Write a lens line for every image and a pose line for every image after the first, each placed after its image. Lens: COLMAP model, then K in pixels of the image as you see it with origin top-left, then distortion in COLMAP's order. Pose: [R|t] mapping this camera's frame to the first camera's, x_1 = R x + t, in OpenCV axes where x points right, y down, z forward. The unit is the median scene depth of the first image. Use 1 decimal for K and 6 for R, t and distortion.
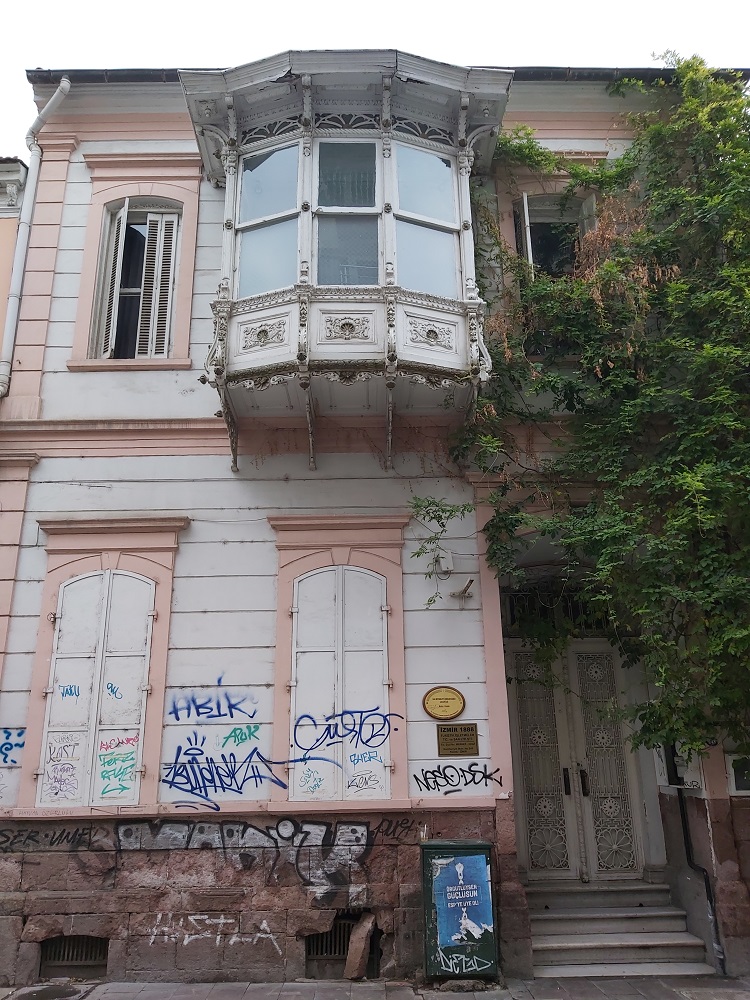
lens RADIAL K [[764.3, 0, 375.0], [0, 764.3, 500.0], [0, 0, 1]] dist [0.069367, -0.114541]
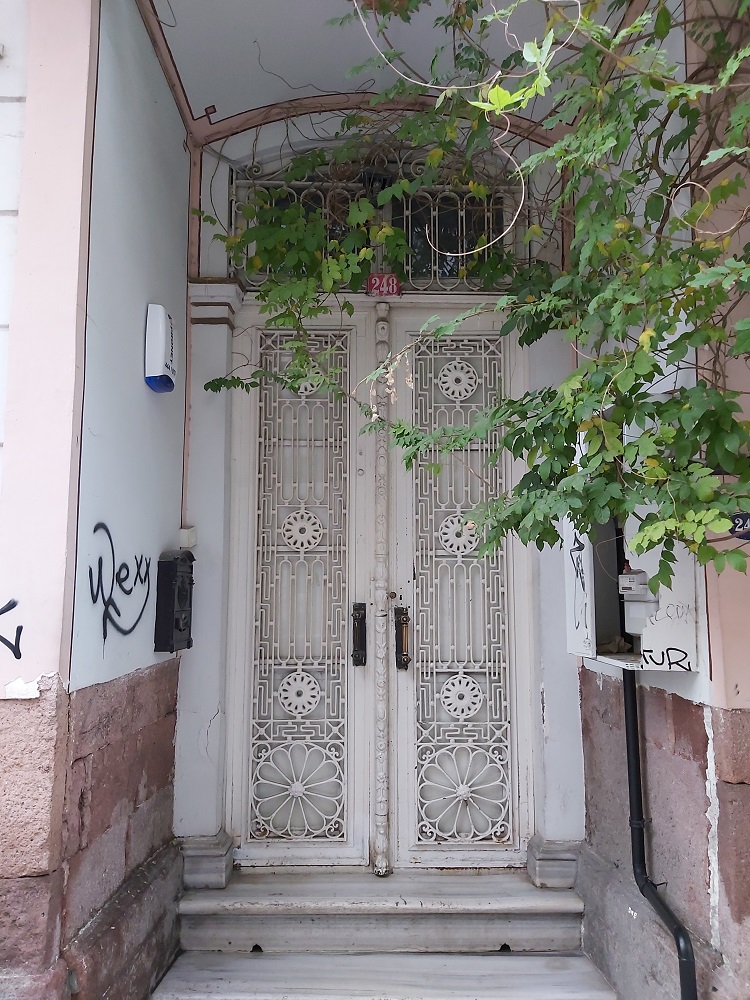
lens RADIAL K [[764.3, 0, 375.0], [0, 764.3, 500.0], [0, 0, 1]] dist [0.069367, -0.114541]
pose [[0.999833, 0.017483, 0.005295, 0.263614], [-0.018185, 0.980055, 0.197893, 0.224007], [-0.001729, -0.197956, 0.980209, 0.643259]]
